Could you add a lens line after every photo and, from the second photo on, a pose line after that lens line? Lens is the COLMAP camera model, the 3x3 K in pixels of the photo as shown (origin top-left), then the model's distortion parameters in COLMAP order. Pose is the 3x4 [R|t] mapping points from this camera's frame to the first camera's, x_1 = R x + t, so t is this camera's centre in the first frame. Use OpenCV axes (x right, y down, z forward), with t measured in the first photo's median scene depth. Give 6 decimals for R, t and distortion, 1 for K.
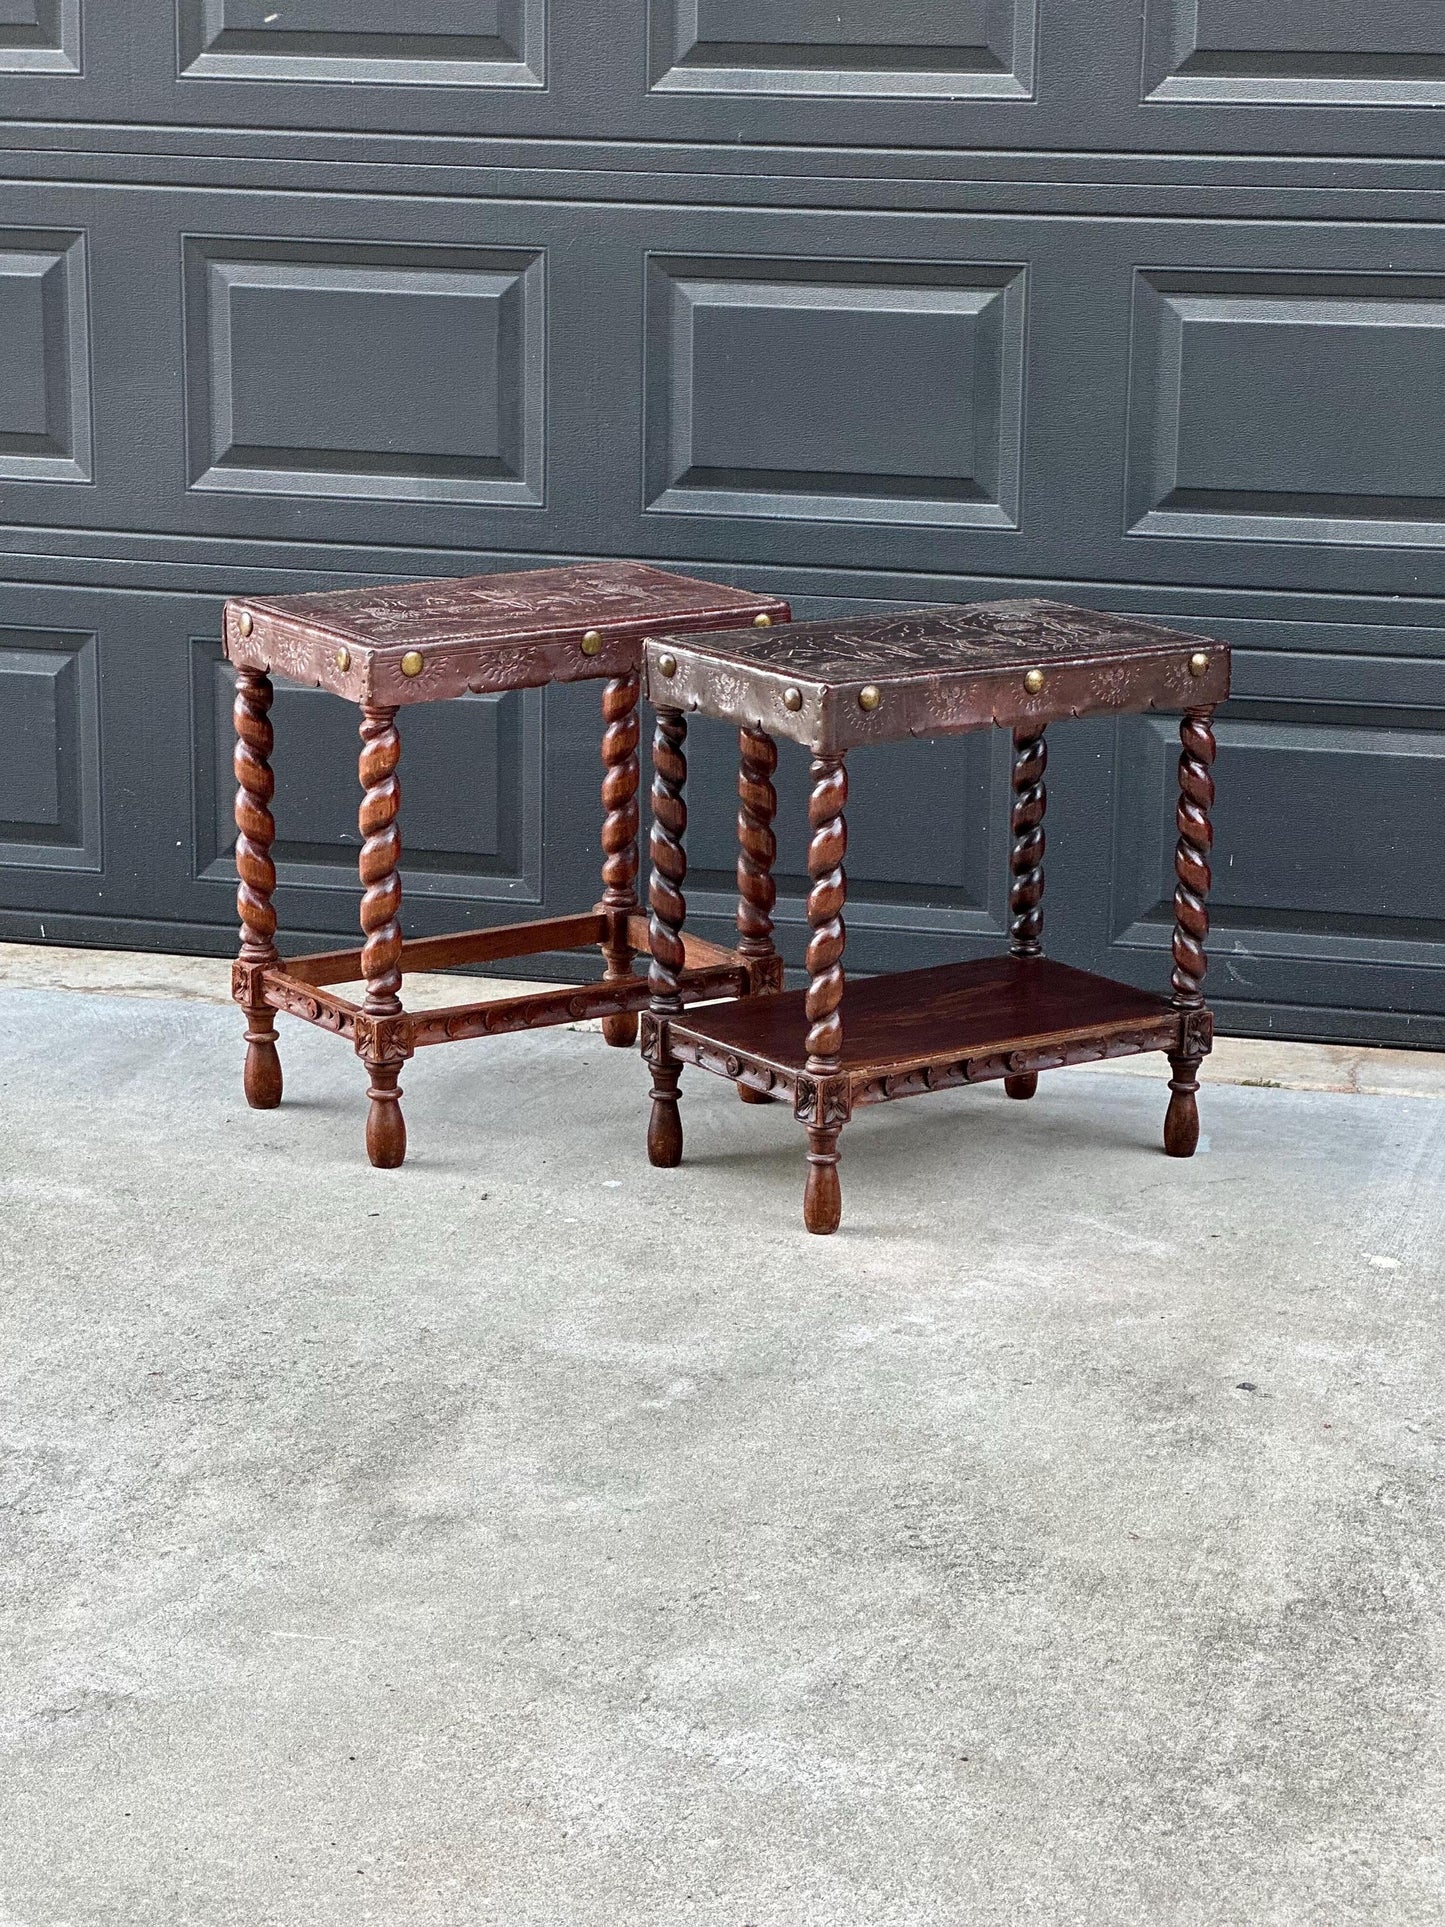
lens RADIAL K [[4304.8, 0, 745.6], [0, 4304.8, 957.6], [0, 0, 1]] dist [-0.171172, 6.383007]
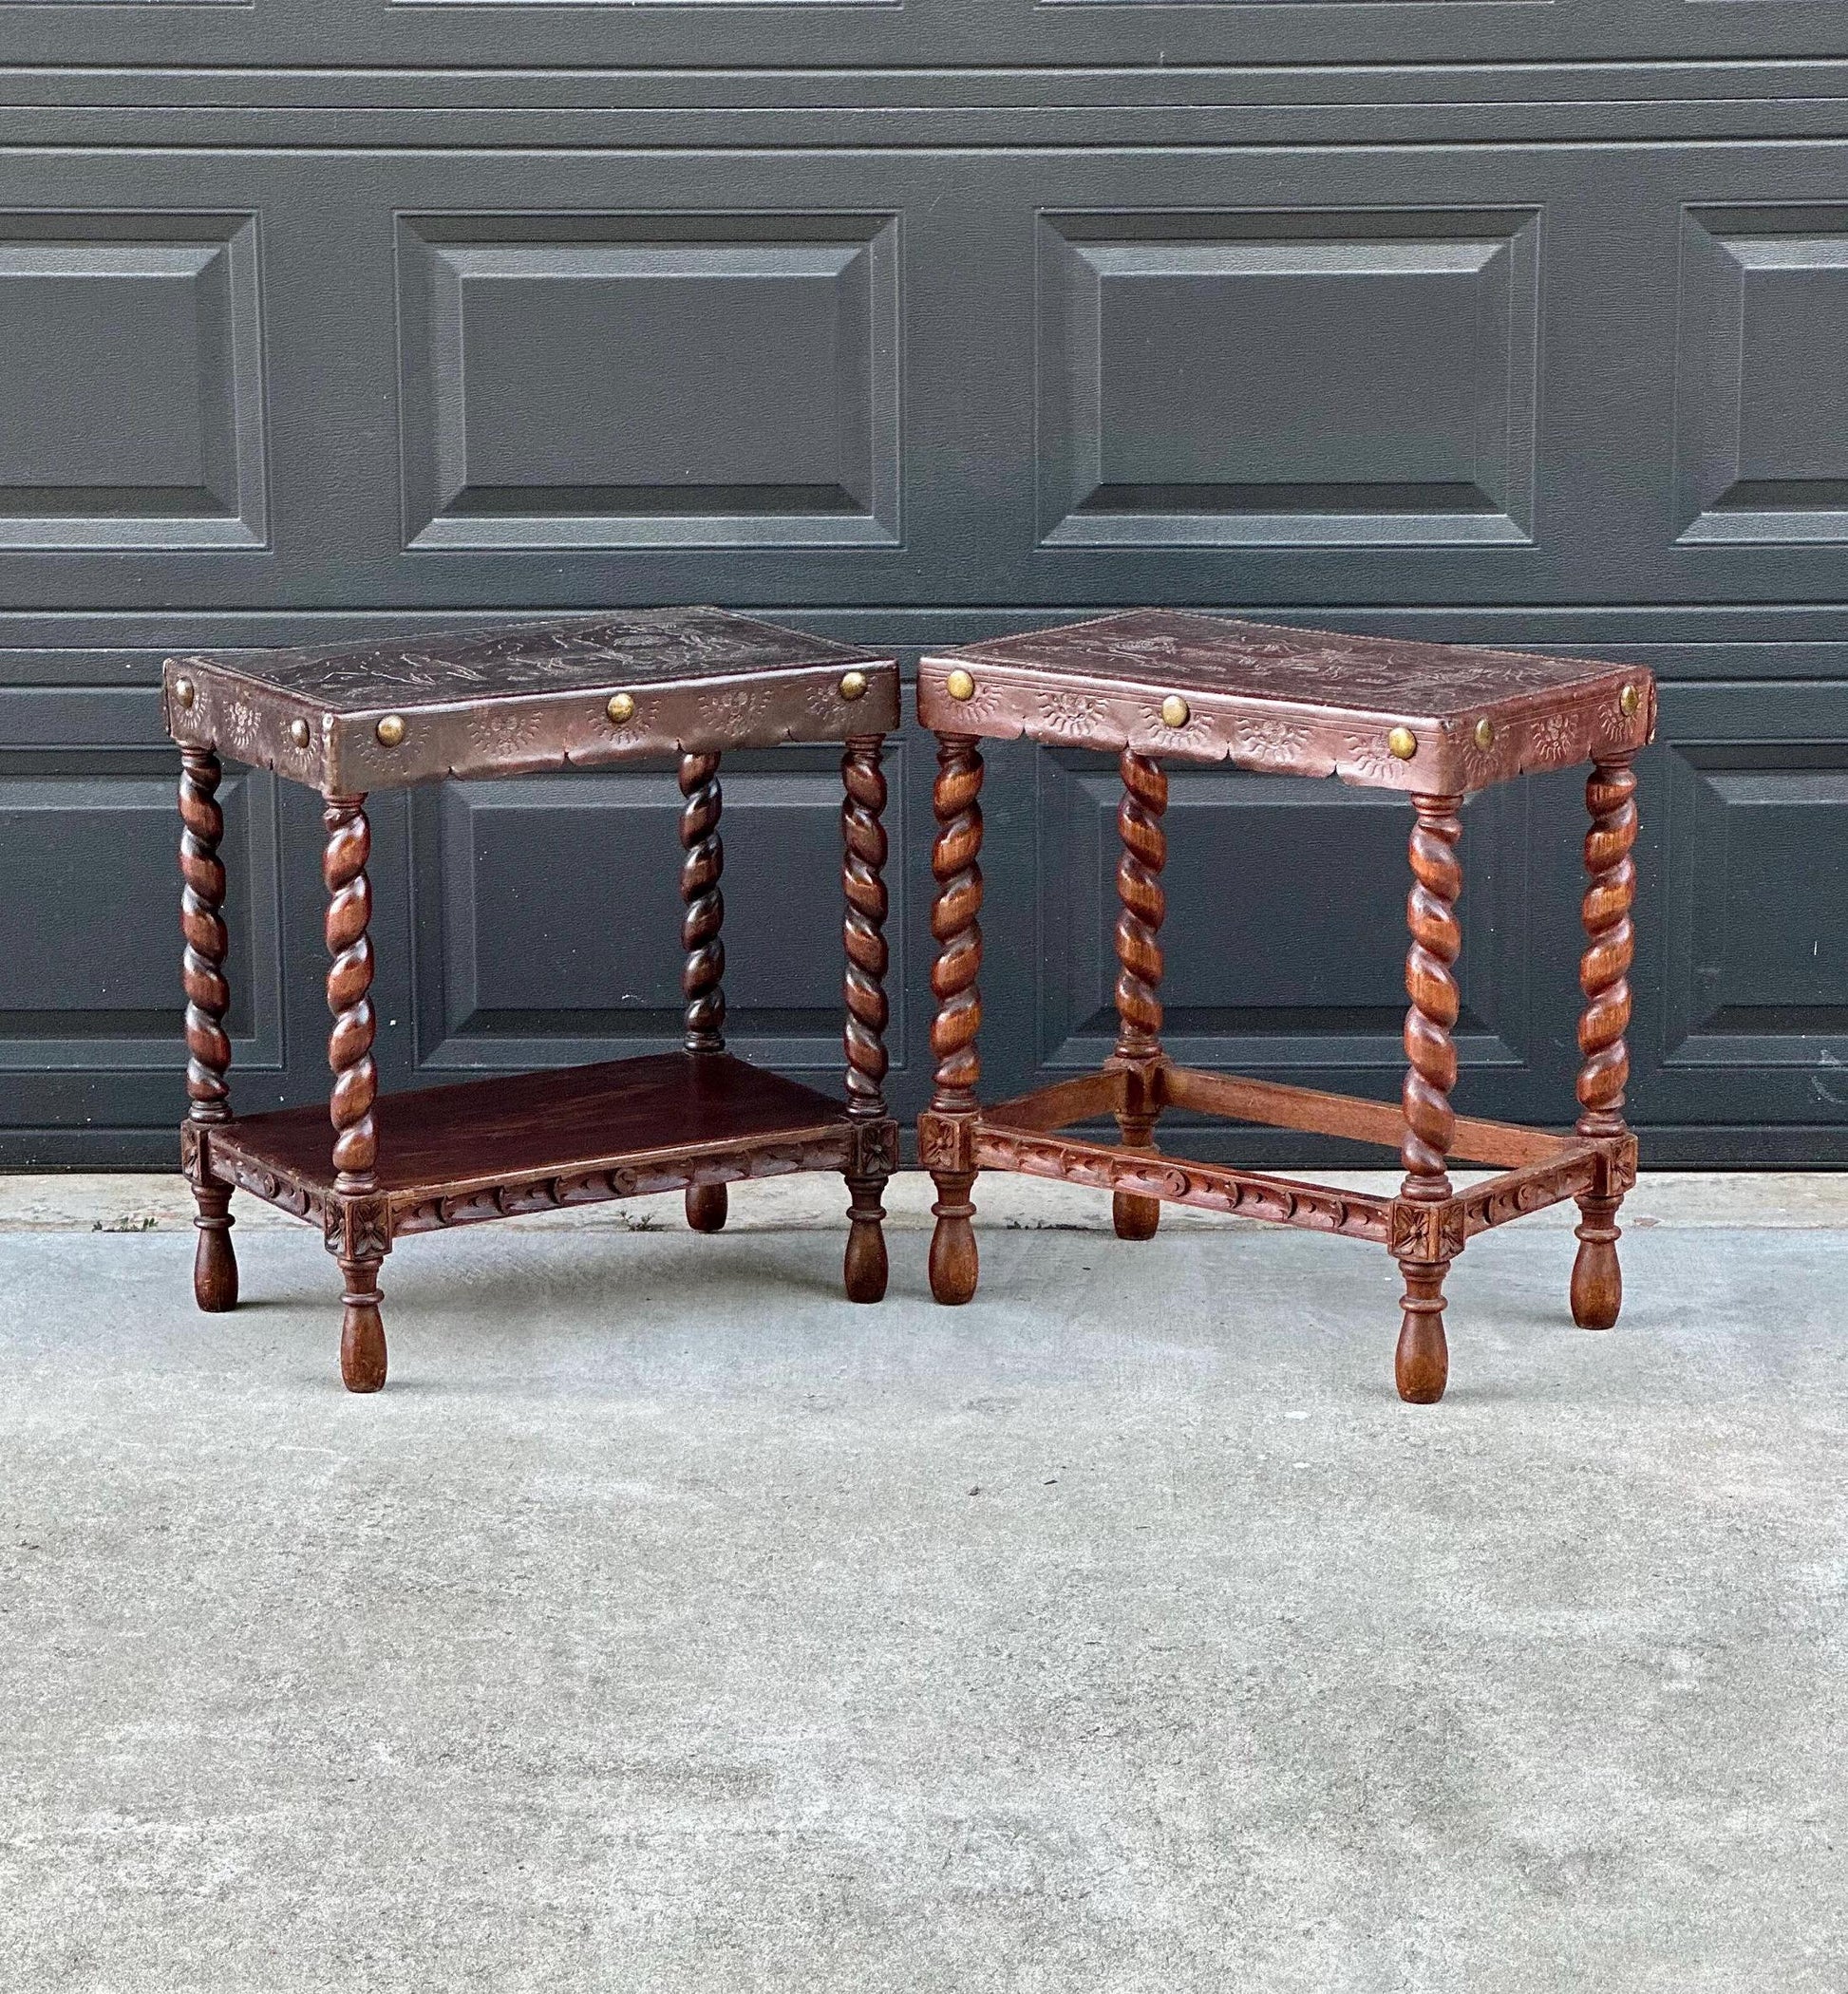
lens RADIAL K [[5665.8, 0, 919.7], [0, 5665.8, 988.9], [0, 0, 1]] dist [-0.162259, 7.649906]
pose [[0.969690, -0.068374, 0.234577, -0.298328], [0.073688, 0.997184, -0.013951, -0.013049], [-0.232963, 0.030814, 0.971997, 0.027298]]
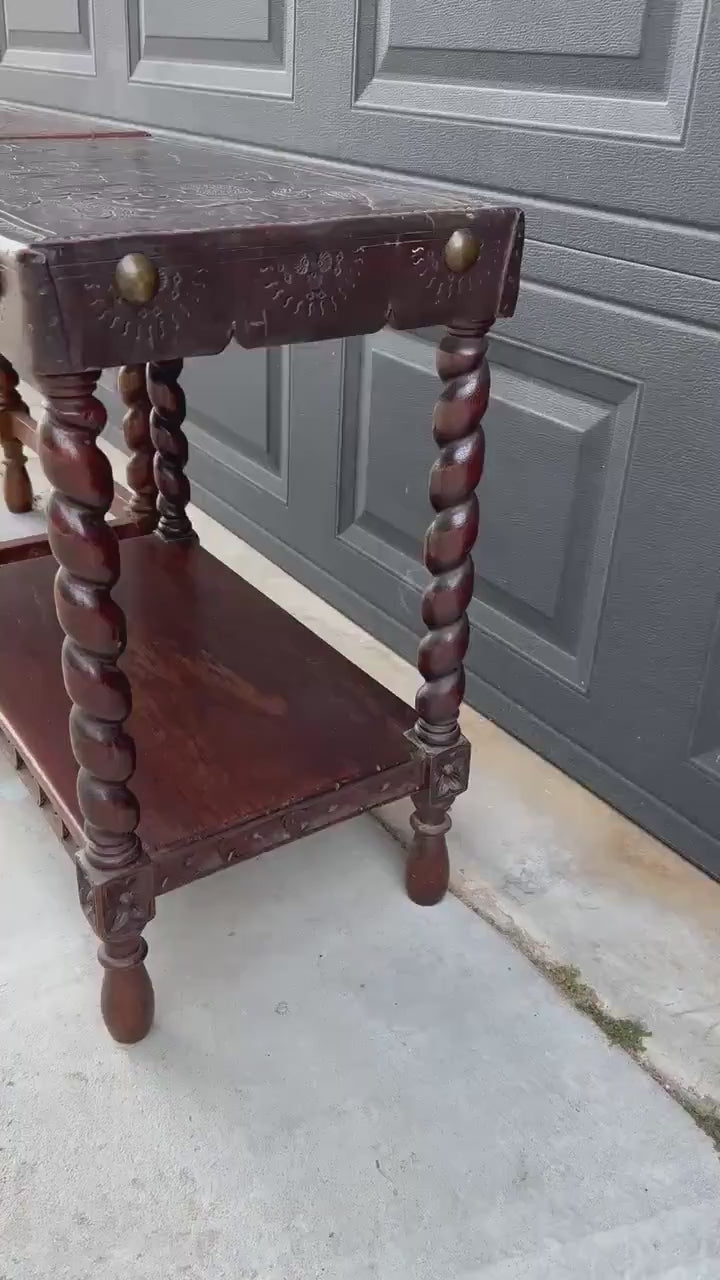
lens RADIAL K [[1118.8, 0, 360.0], [0, 1118.8, 640.0], [0, 0, 1]] dist [0.105010, -0.005276]
pose [[0.751651, 0.325470, -0.573664, 0.267433], [-0.185017, 0.938891, 0.290263, -0.063531], [0.633080, -0.112039, 0.765936, 0.815308]]
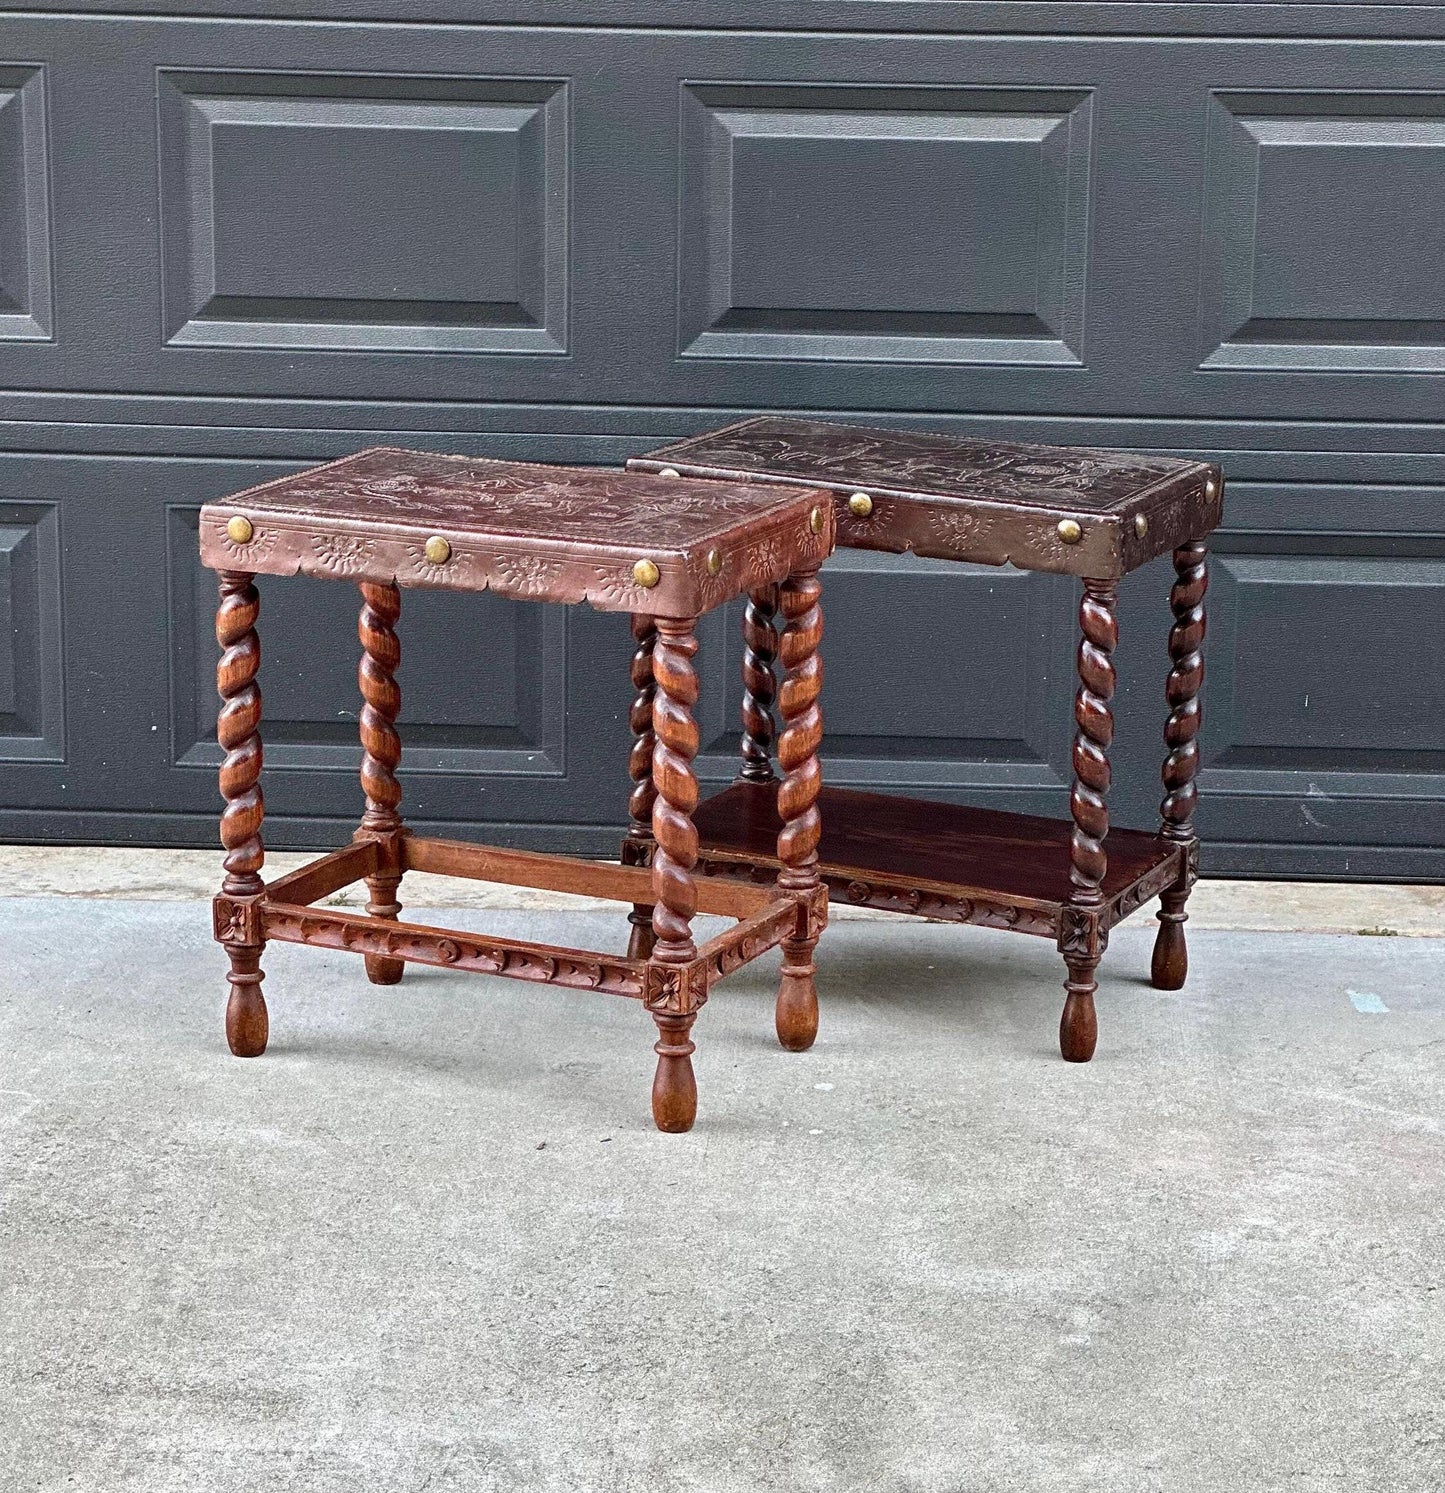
lens RADIAL K [[4308.2, 0, 732.9], [0, 4308.2, 789.9], [0, 0, 1]] dist [-0.098948, 5.848681]
pose [[0.978768, -0.049149, 0.198990, -0.212852], [0.045607, 0.998710, 0.022345, -0.030912], [-0.199831, -0.012795, 0.979747, 0.076060]]
